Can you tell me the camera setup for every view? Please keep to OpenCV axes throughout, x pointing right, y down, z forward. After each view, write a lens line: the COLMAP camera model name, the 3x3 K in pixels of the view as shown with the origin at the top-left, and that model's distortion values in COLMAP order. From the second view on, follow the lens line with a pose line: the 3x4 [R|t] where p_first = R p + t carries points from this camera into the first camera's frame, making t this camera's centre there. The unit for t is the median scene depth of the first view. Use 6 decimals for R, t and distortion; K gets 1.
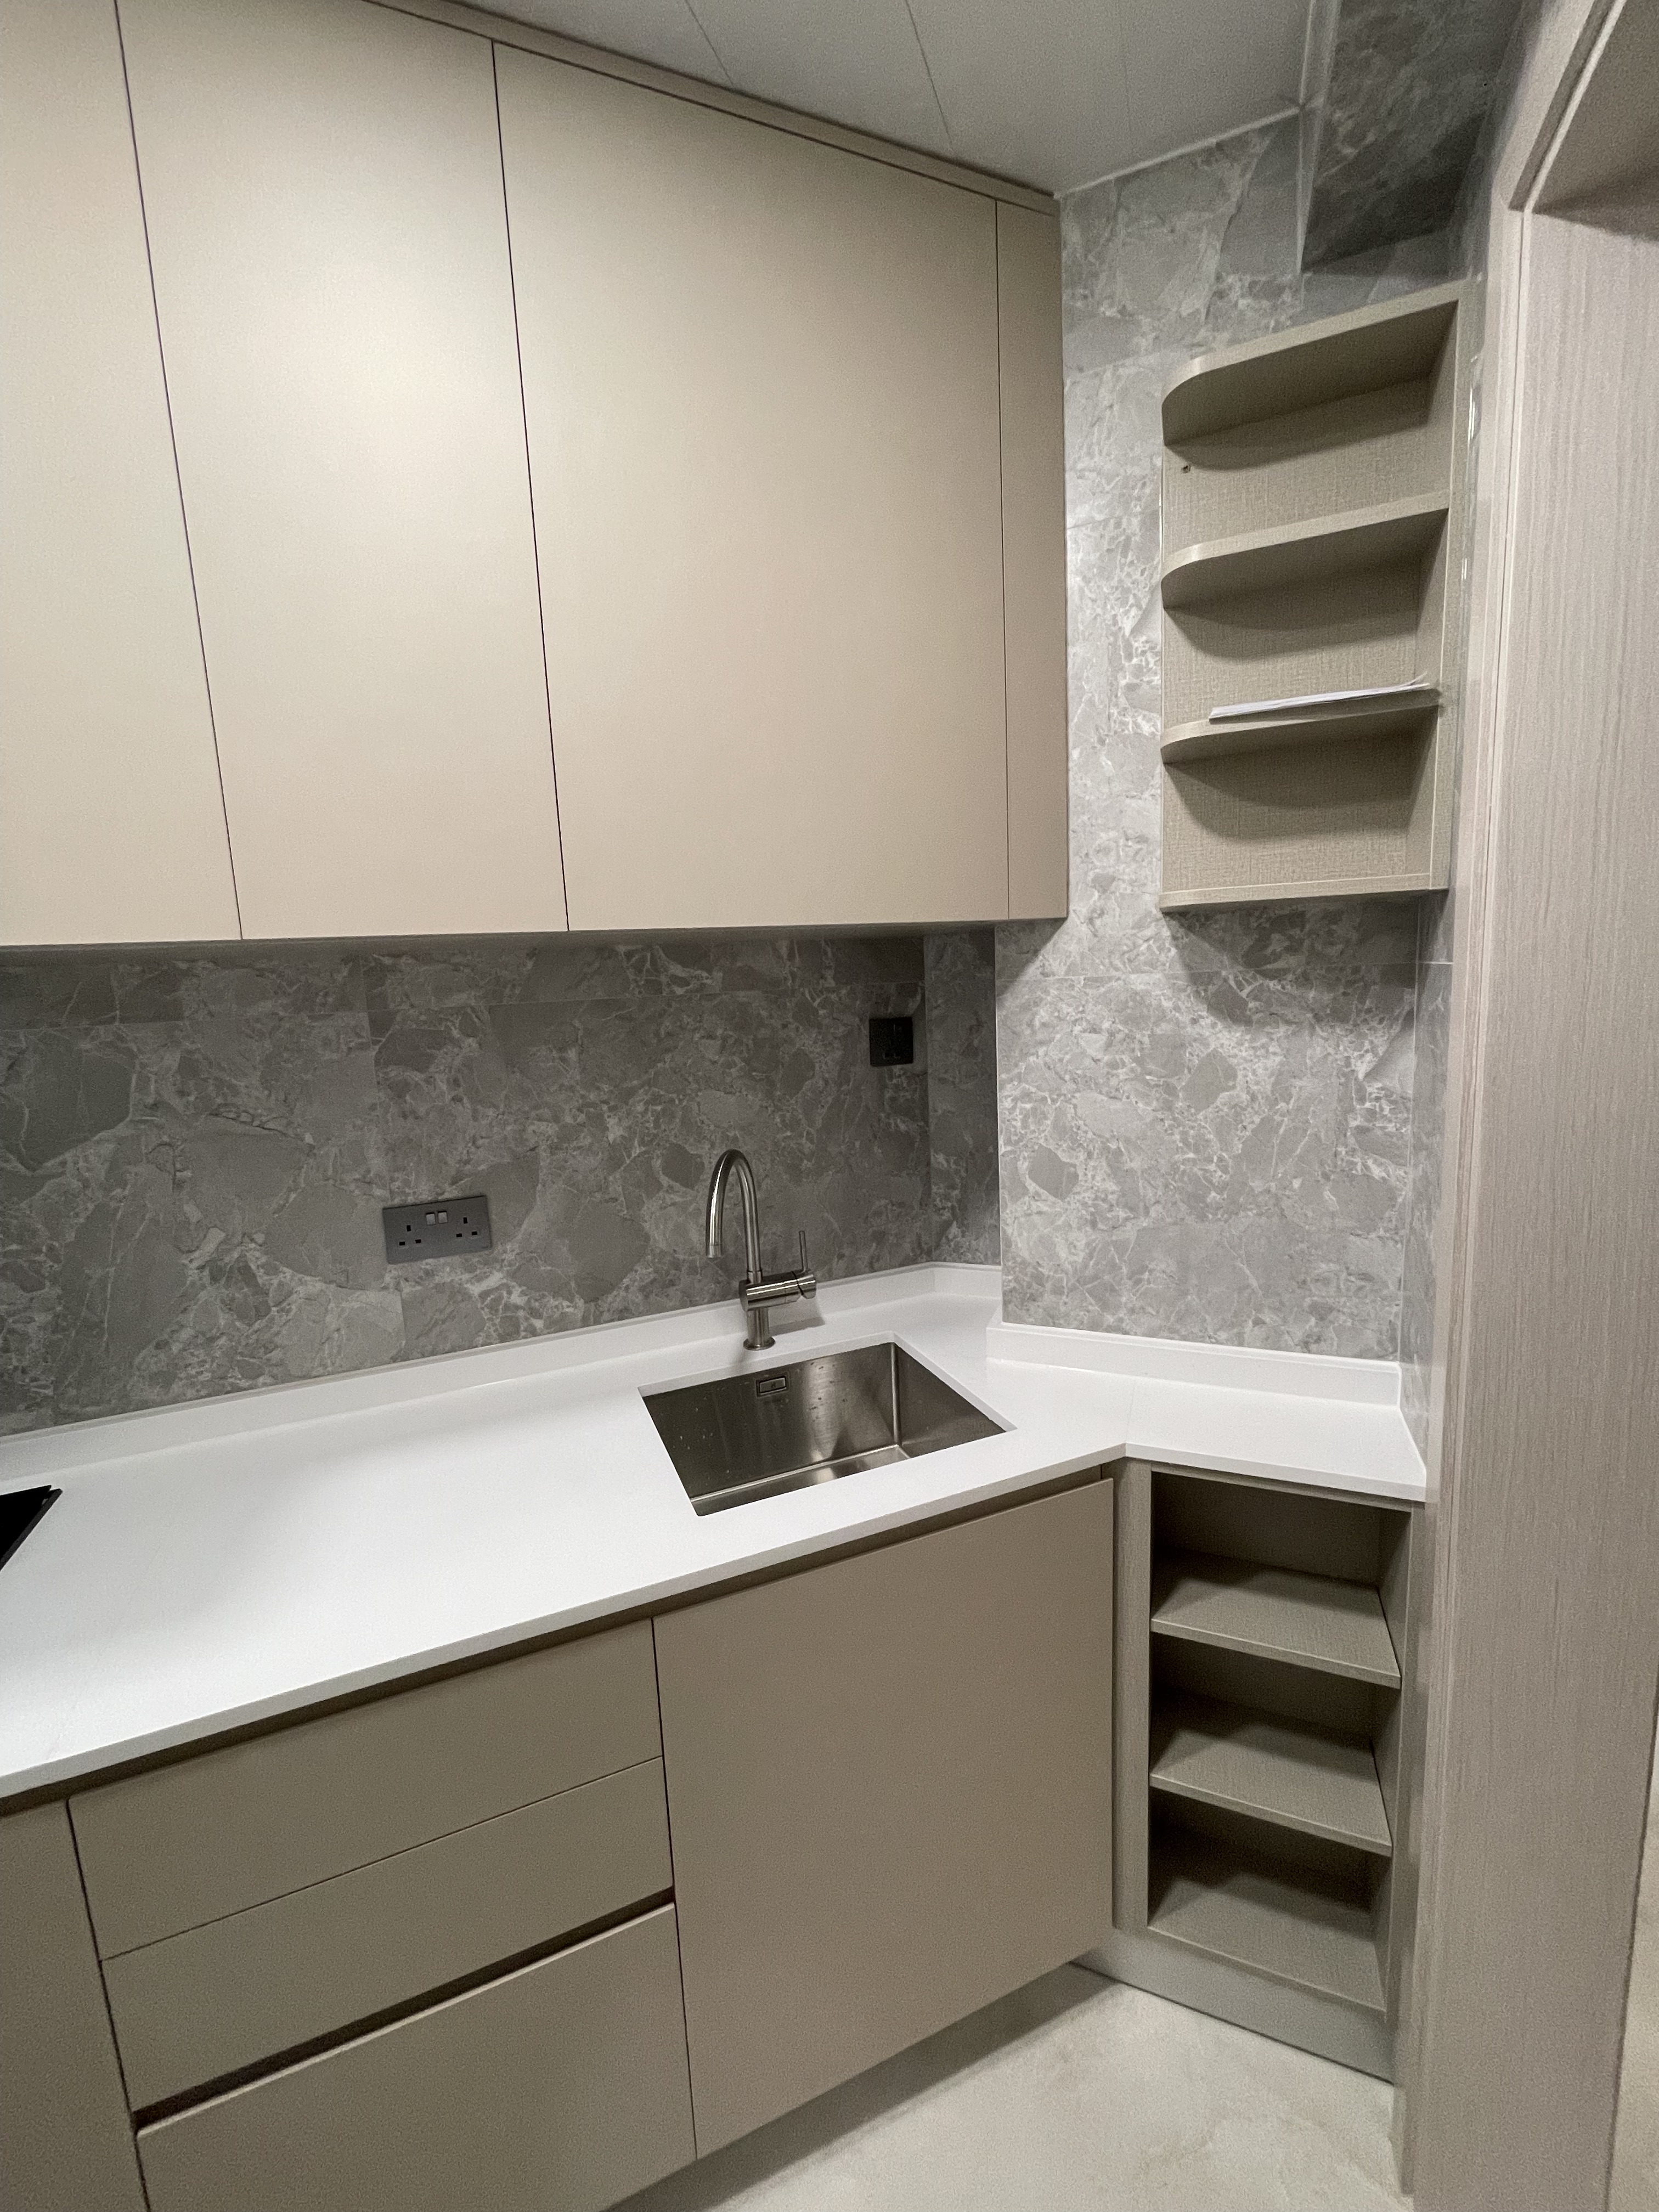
lens RADIAL K [[887.4, 0, 811.8], [0, 887.4, 1101.6], [0, 0, 1]] dist [-0.015793, 0.006178]
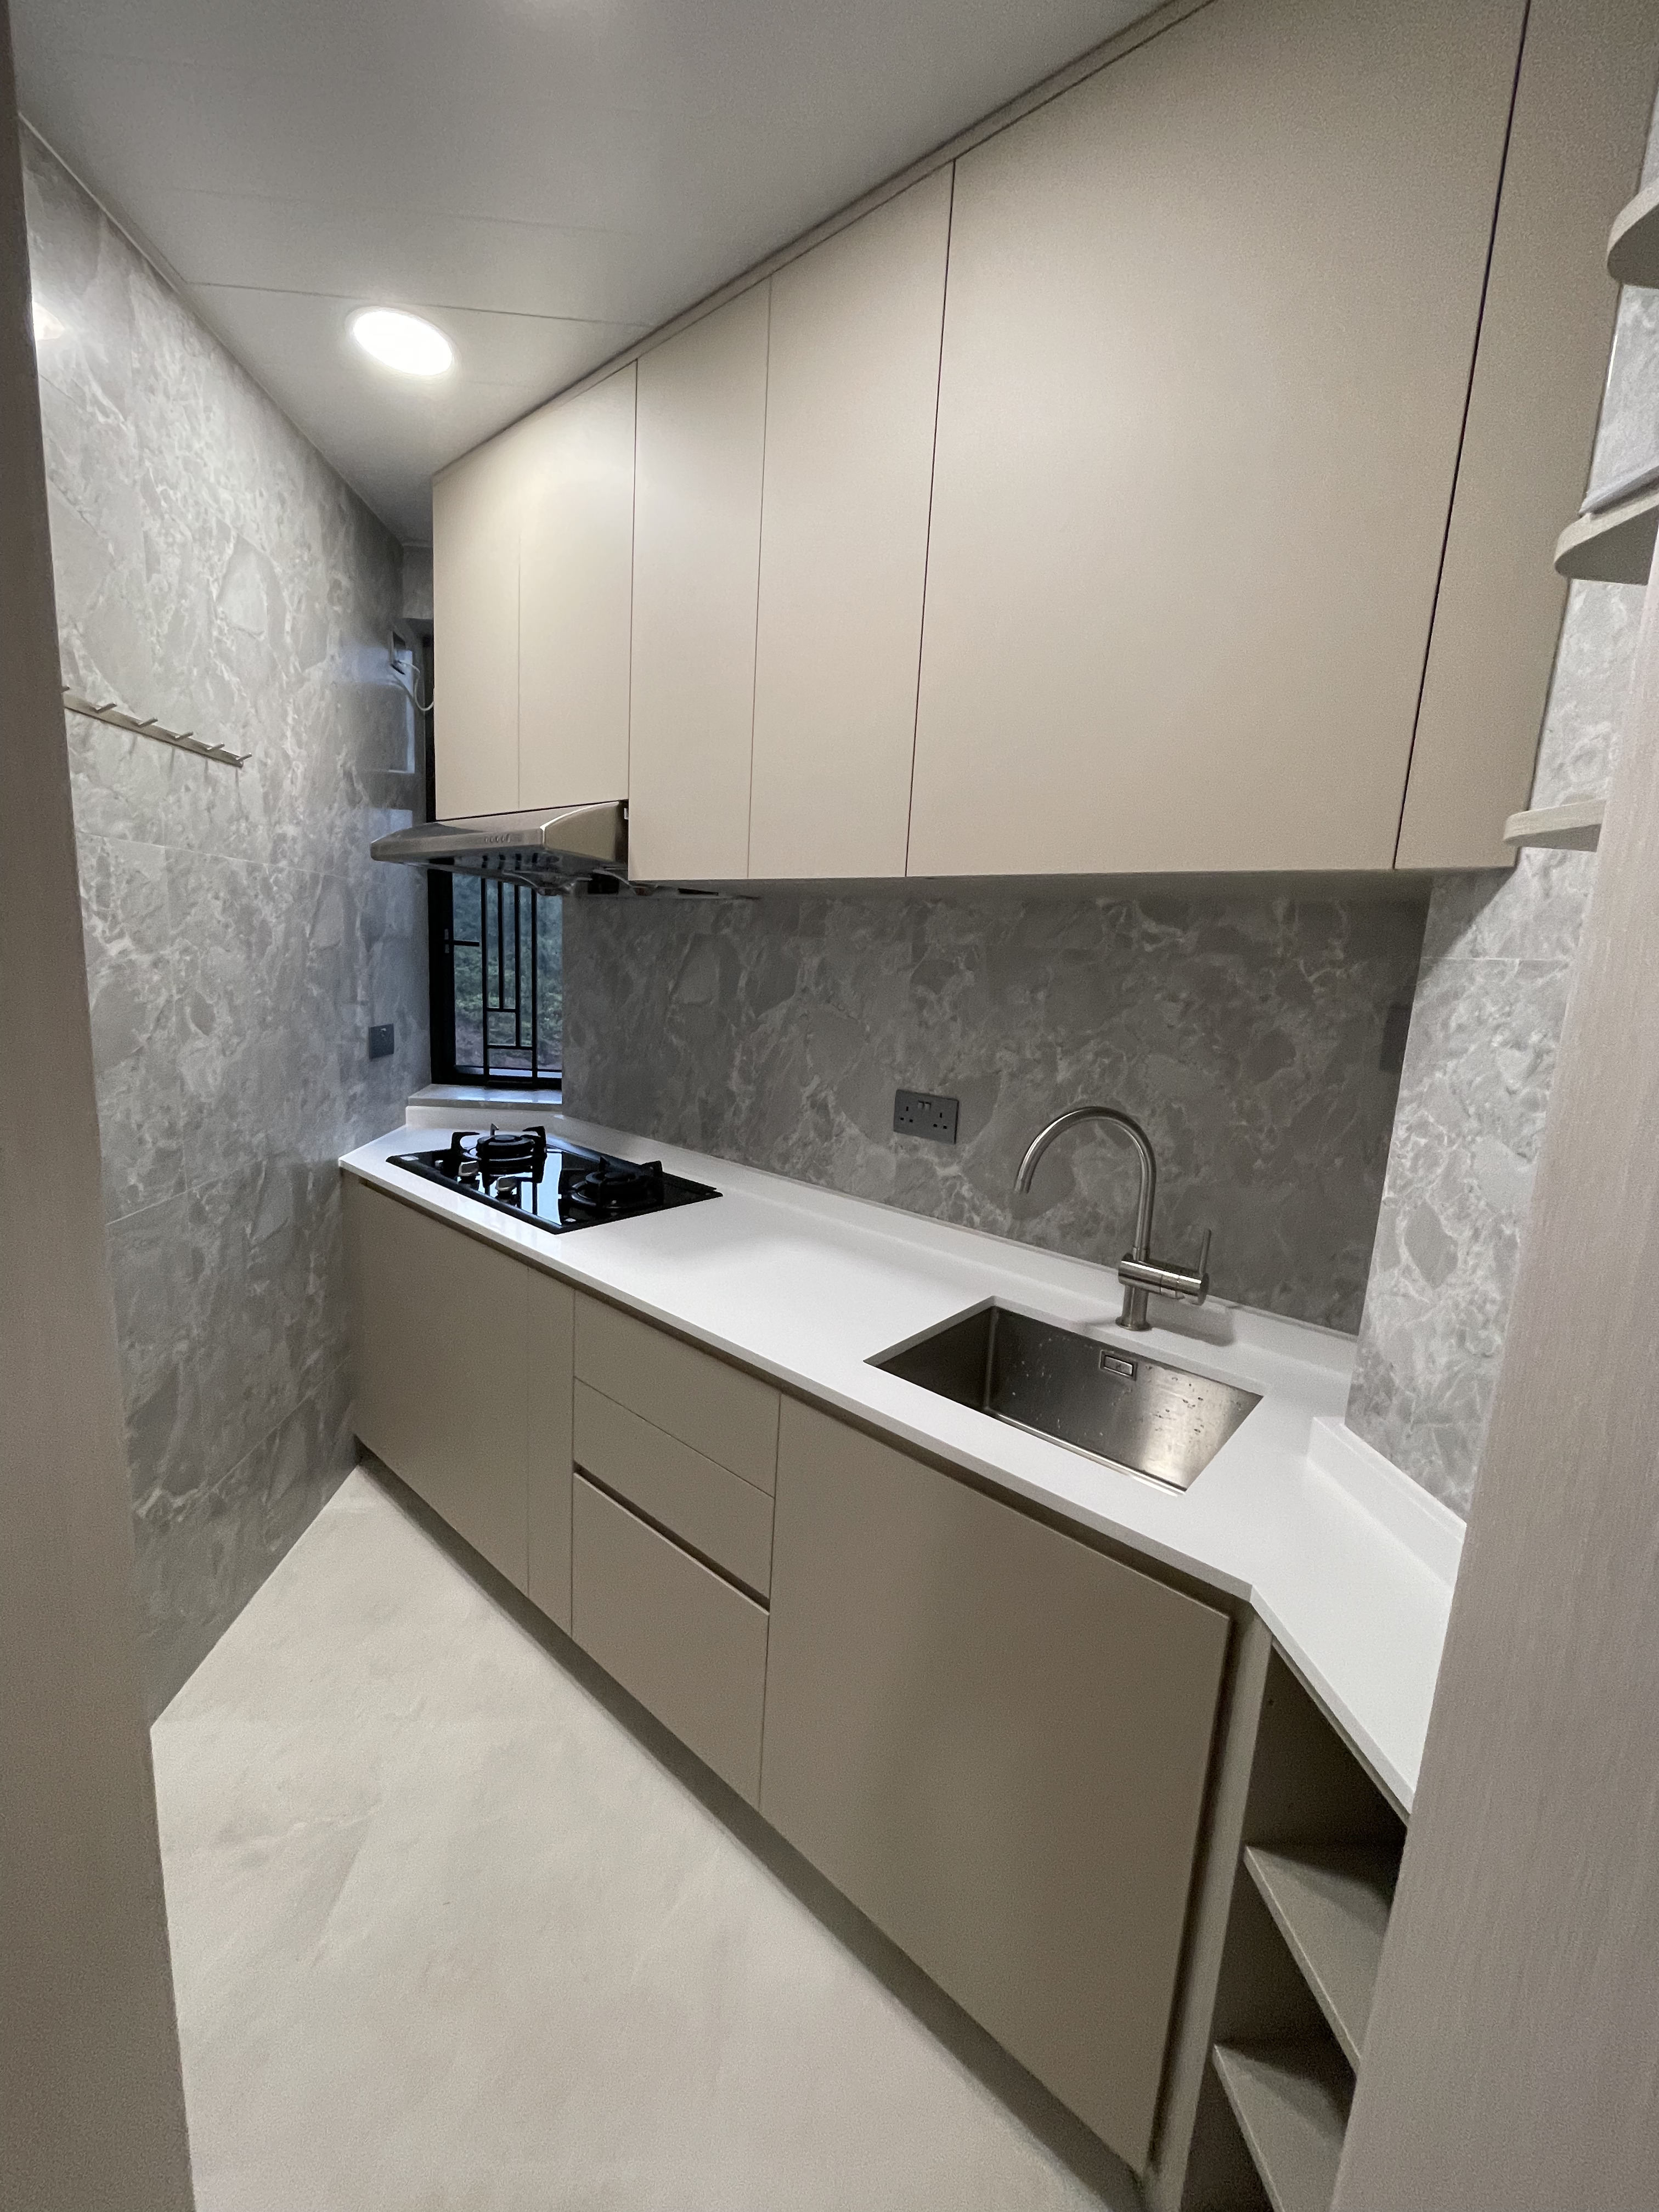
lens RADIAL K [[886.8, 0, 805.3], [0, 886.8, 1103.7], [0, 0, 1]] dist [0.022080, -0.025684]
pose [[0.438983, 0.223560, -0.870239, 0.623169], [-0.198026, 0.968807, 0.148989, -0.031465], [0.876402, 0.106927, 0.469560, 0.240556]]
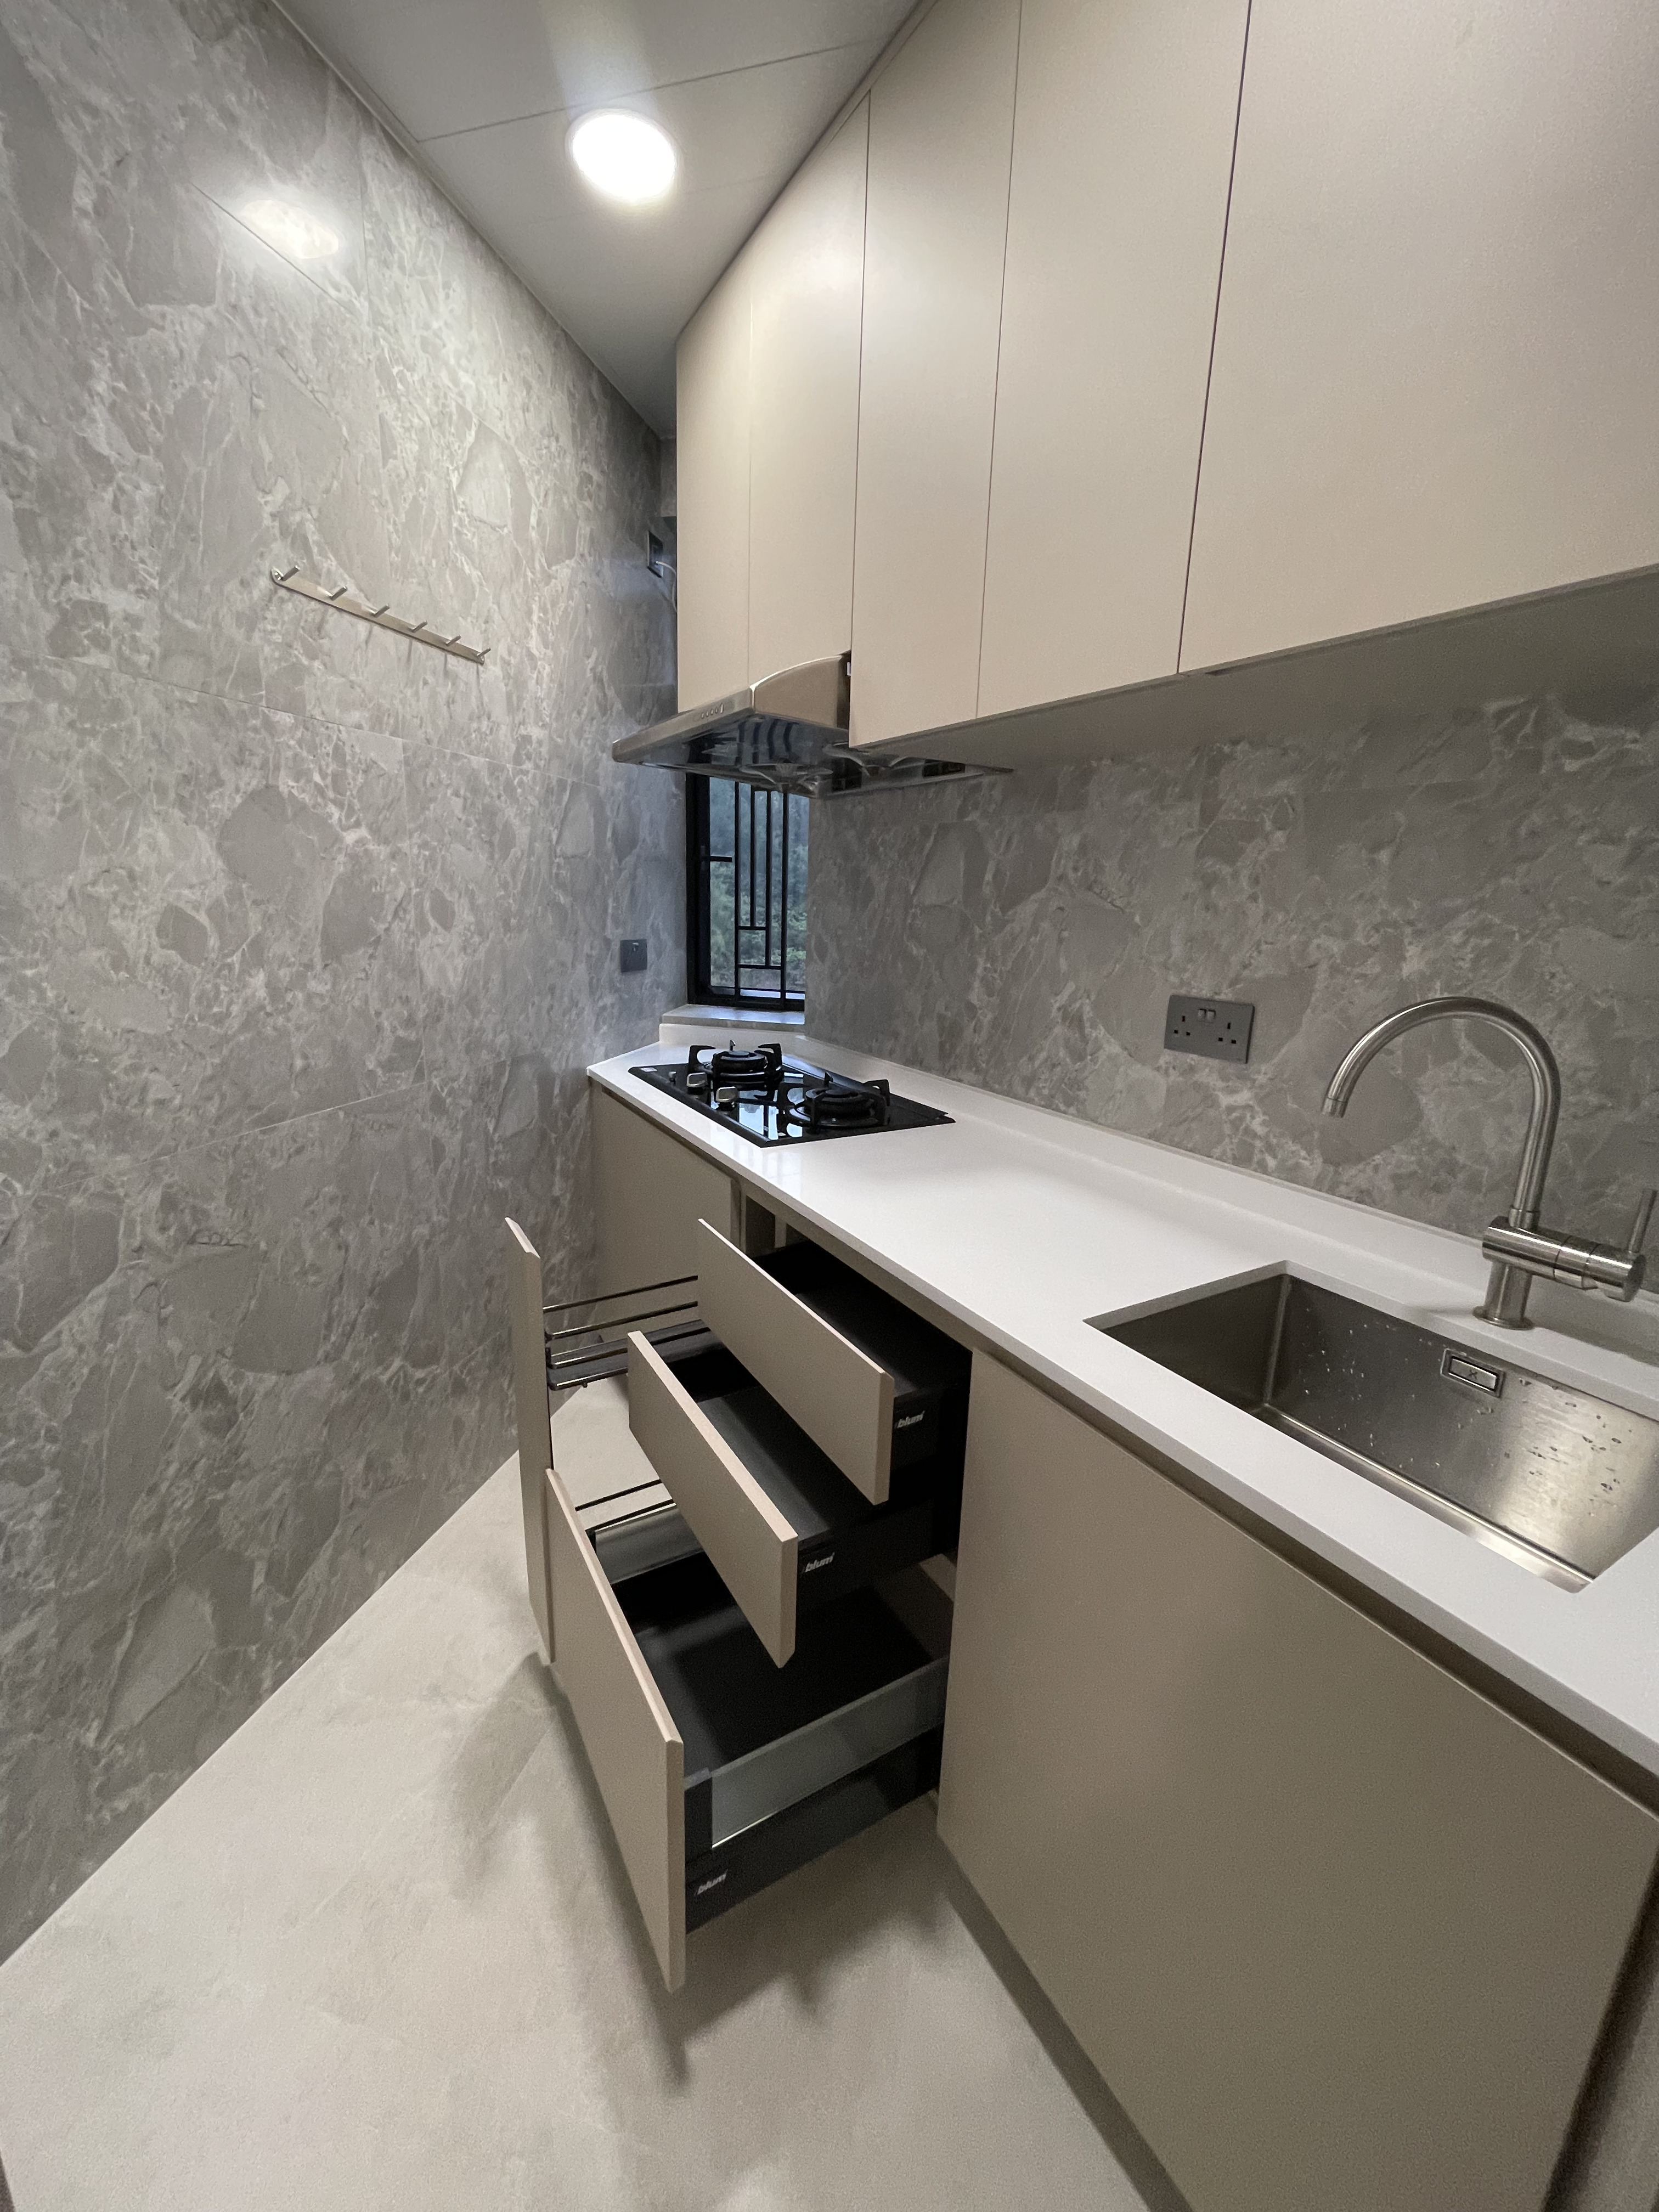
lens RADIAL K [[887.4, 0, 811.8], [0, 887.4, 1101.6], [0, 0, 1]] dist [-0.015793, 0.006178]
pose [[0.135980, 0.280330, -0.950223, 0.495495], [-0.172165, 0.951225, 0.255989, 0.044093], [0.975638, 0.128786, 0.177610, 0.397699]]
